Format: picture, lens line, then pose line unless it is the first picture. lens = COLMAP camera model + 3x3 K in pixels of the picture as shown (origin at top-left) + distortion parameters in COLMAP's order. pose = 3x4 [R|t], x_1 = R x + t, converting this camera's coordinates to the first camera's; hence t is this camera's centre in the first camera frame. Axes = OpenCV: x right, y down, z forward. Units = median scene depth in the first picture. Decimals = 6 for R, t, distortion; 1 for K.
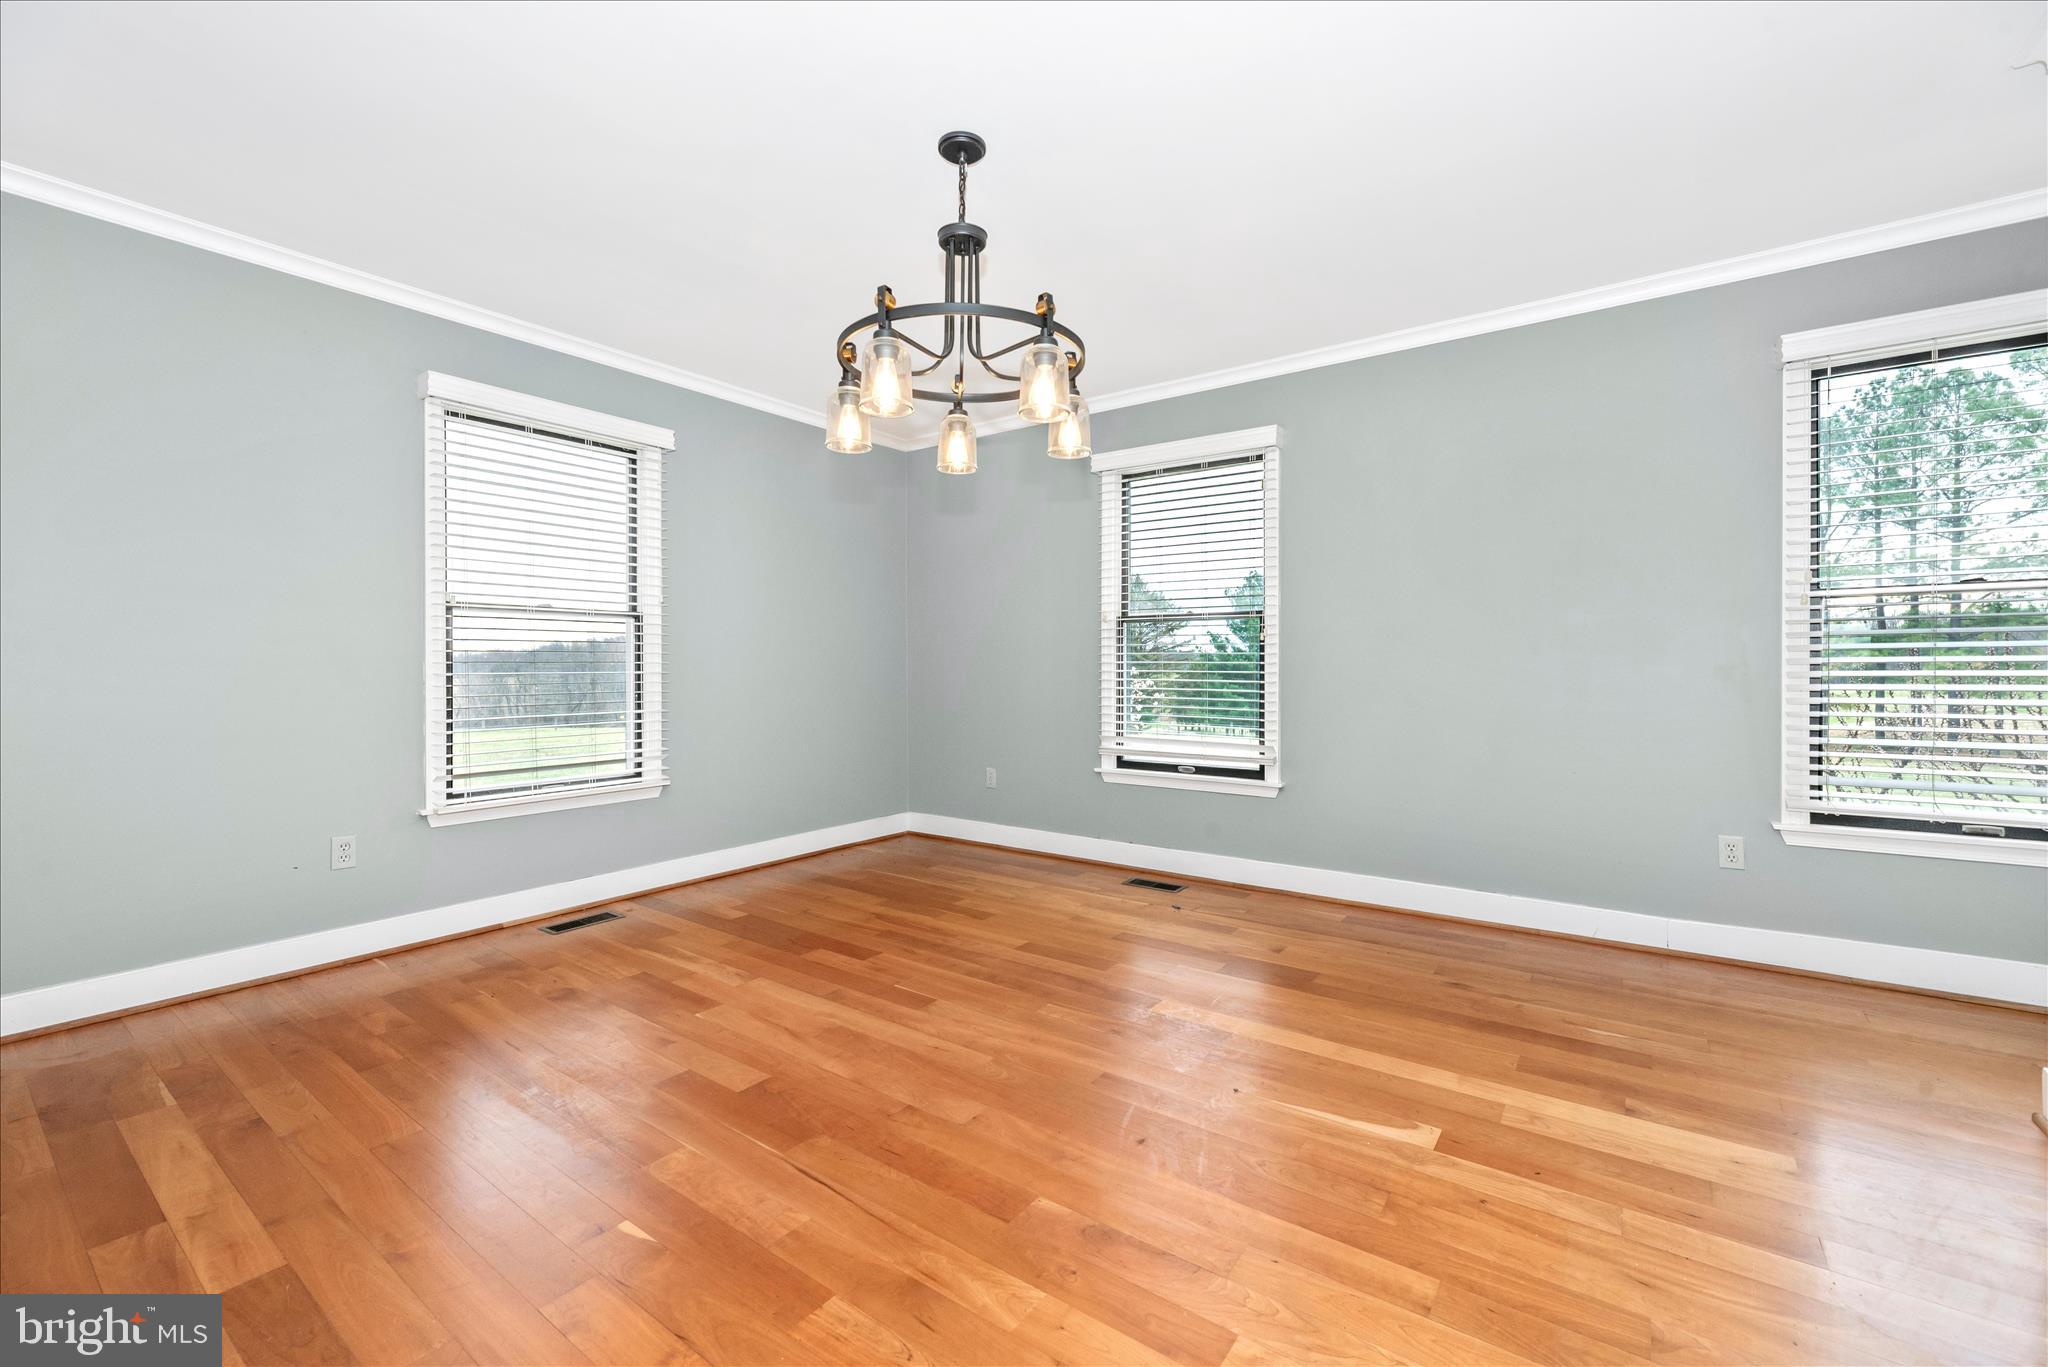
lens RADIAL K [[842.9, 0, 1038.7], [0, 842.9, 676.9], [0, 0, 1]] dist [0.001074, -0.000031]
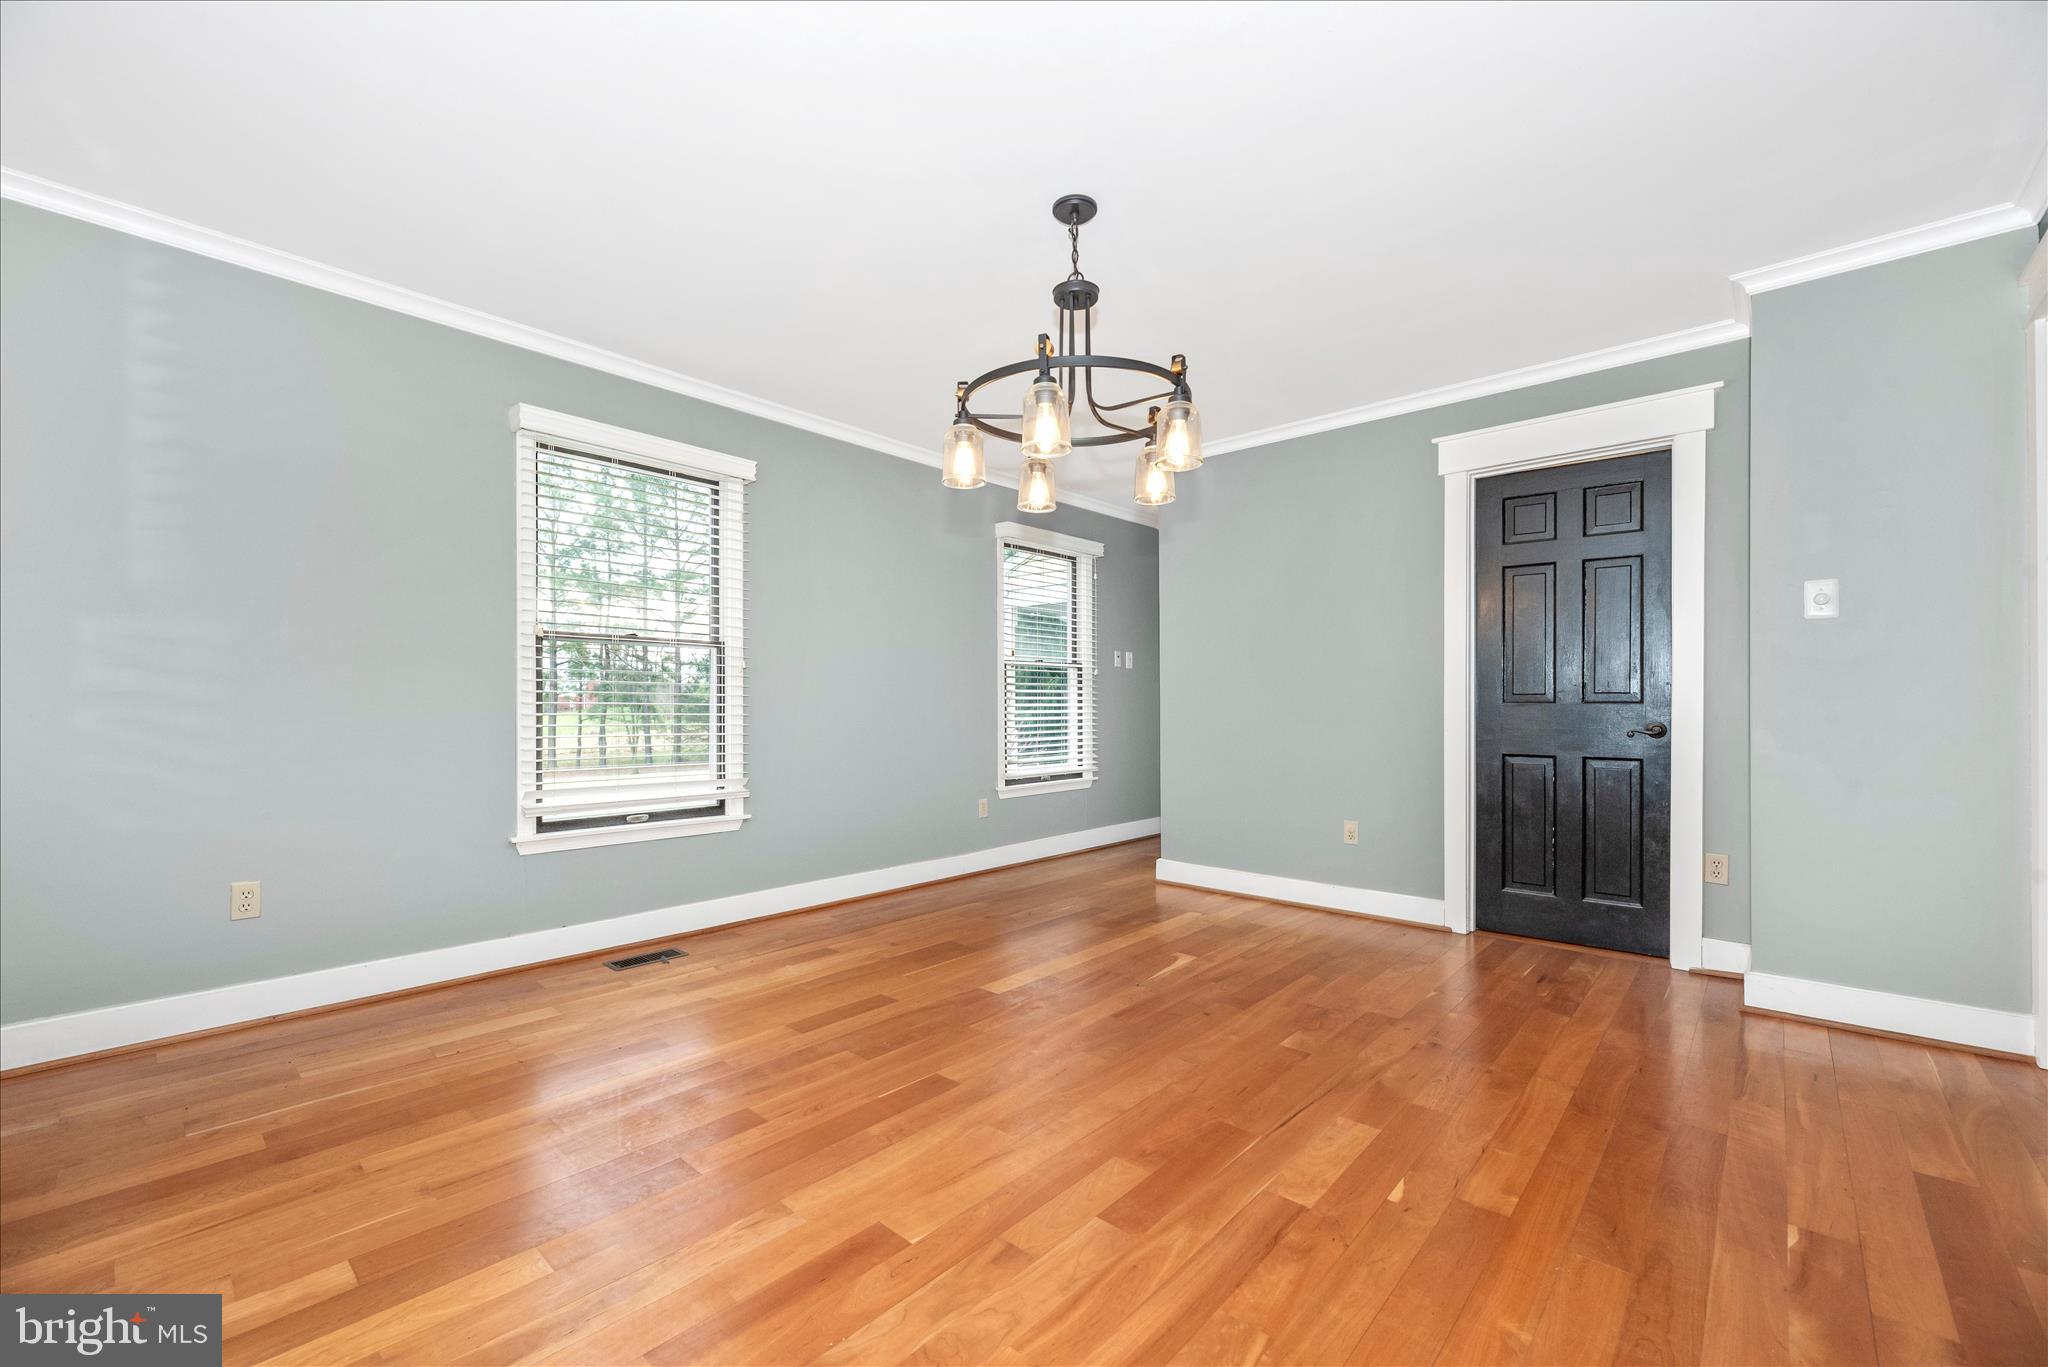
lens RADIAL K [[816.4, 0, 1034.5], [0, 816.4, 659.4], [0, 0, 1]] dist [-0.001830, -0.000536]
pose [[0.115710, 0.056020, 0.991702, -0.895722], [0.011176, 0.998272, -0.057695, 0.000194], [-0.993220, 0.017760, 0.114884, 0.725078]]
